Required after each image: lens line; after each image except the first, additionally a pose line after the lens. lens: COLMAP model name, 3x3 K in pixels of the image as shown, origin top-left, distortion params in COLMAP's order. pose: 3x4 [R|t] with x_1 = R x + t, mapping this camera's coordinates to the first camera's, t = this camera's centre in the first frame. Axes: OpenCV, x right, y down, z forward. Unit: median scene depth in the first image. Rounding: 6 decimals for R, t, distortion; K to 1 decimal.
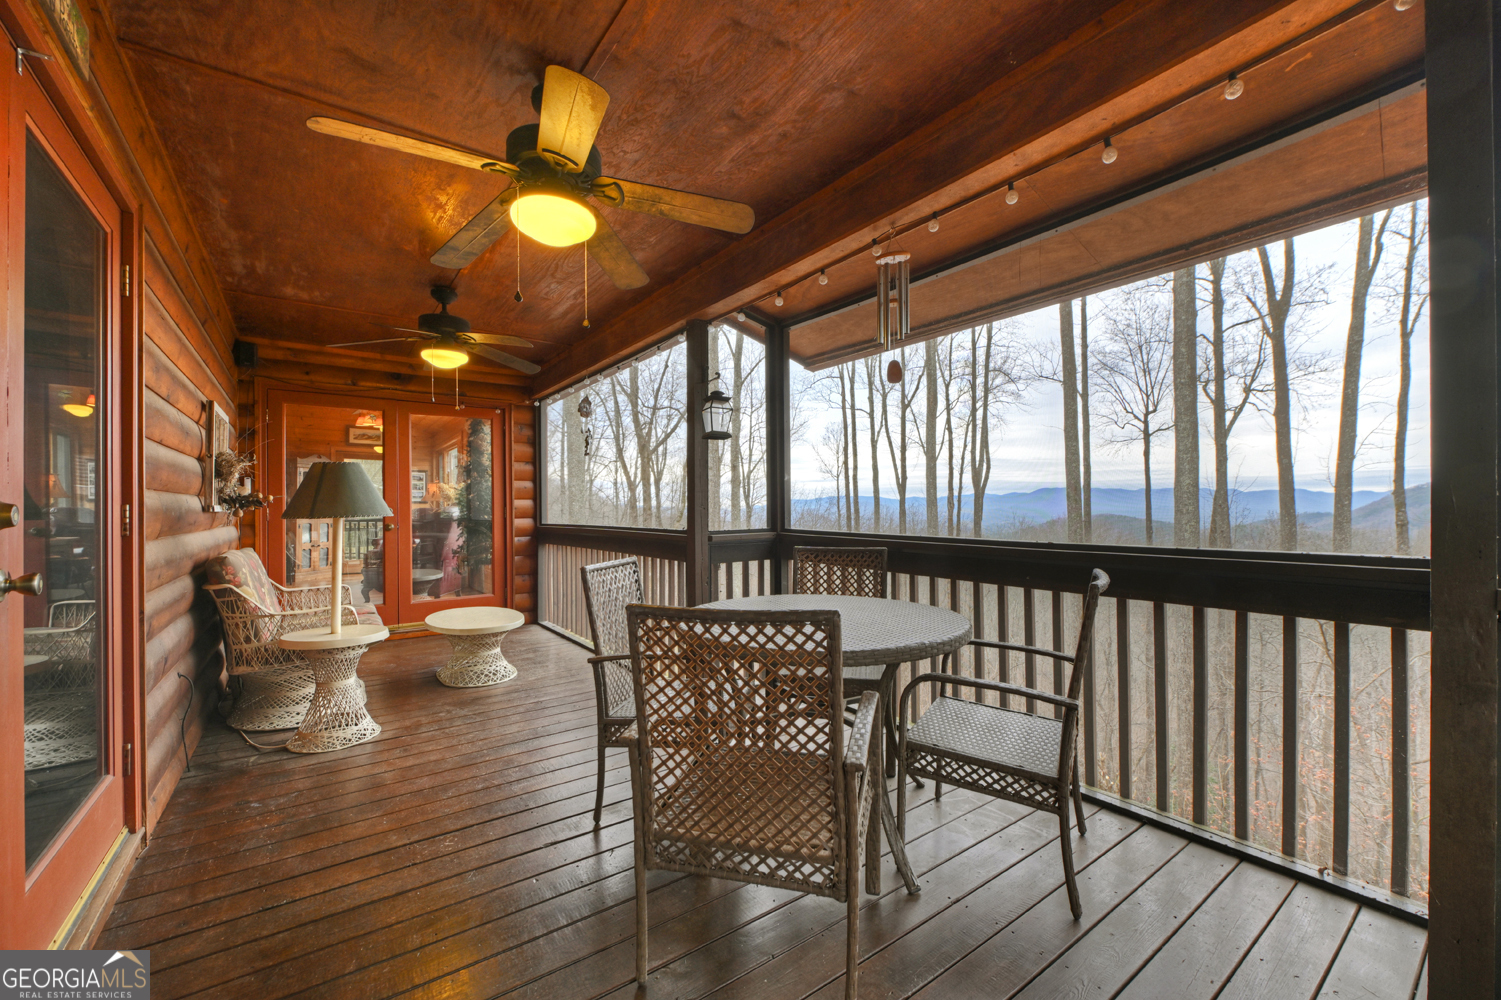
lens RADIAL K [[590.9, 0, 755.6], [0, 590.9, 505.2], [0, 0, 1]] dist [-0.017699, -0.001987]
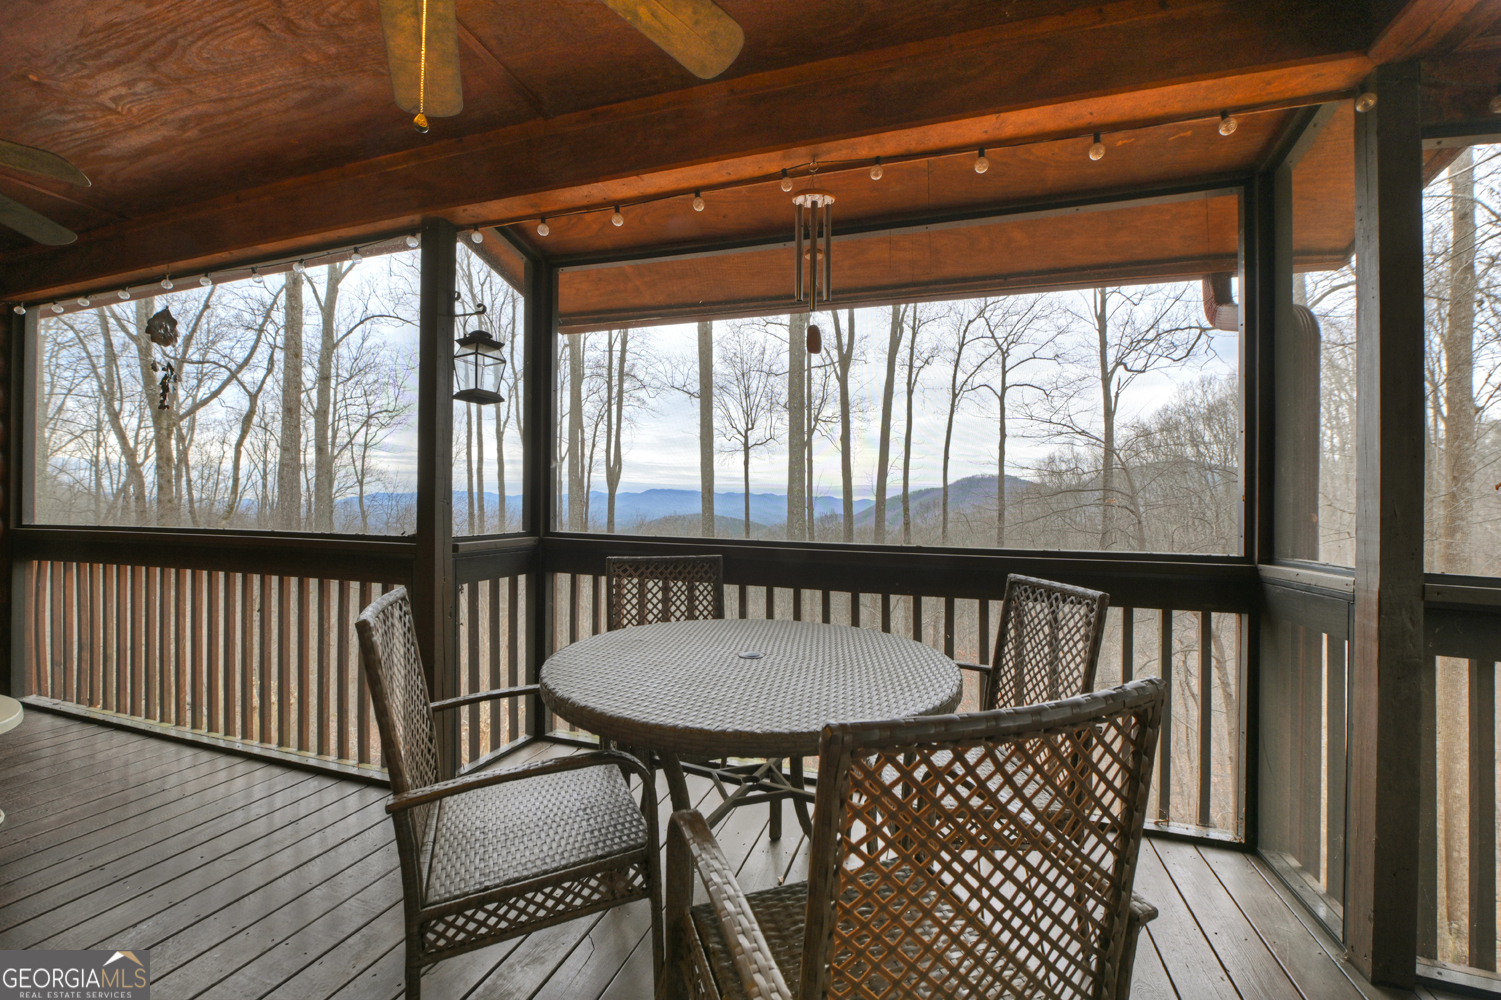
lens RADIAL K [[590.9, 0, 760.6], [0, 590.9, 504.6], [0, 0, 1]] dist [-0.017699, -0.001987]
pose [[0.810410, 0.019786, 0.585529, -0.157975], [-0.020634, 0.999773, -0.005226, 0.002555], [-0.585500, -0.007847, 0.810634, 0.209449]]
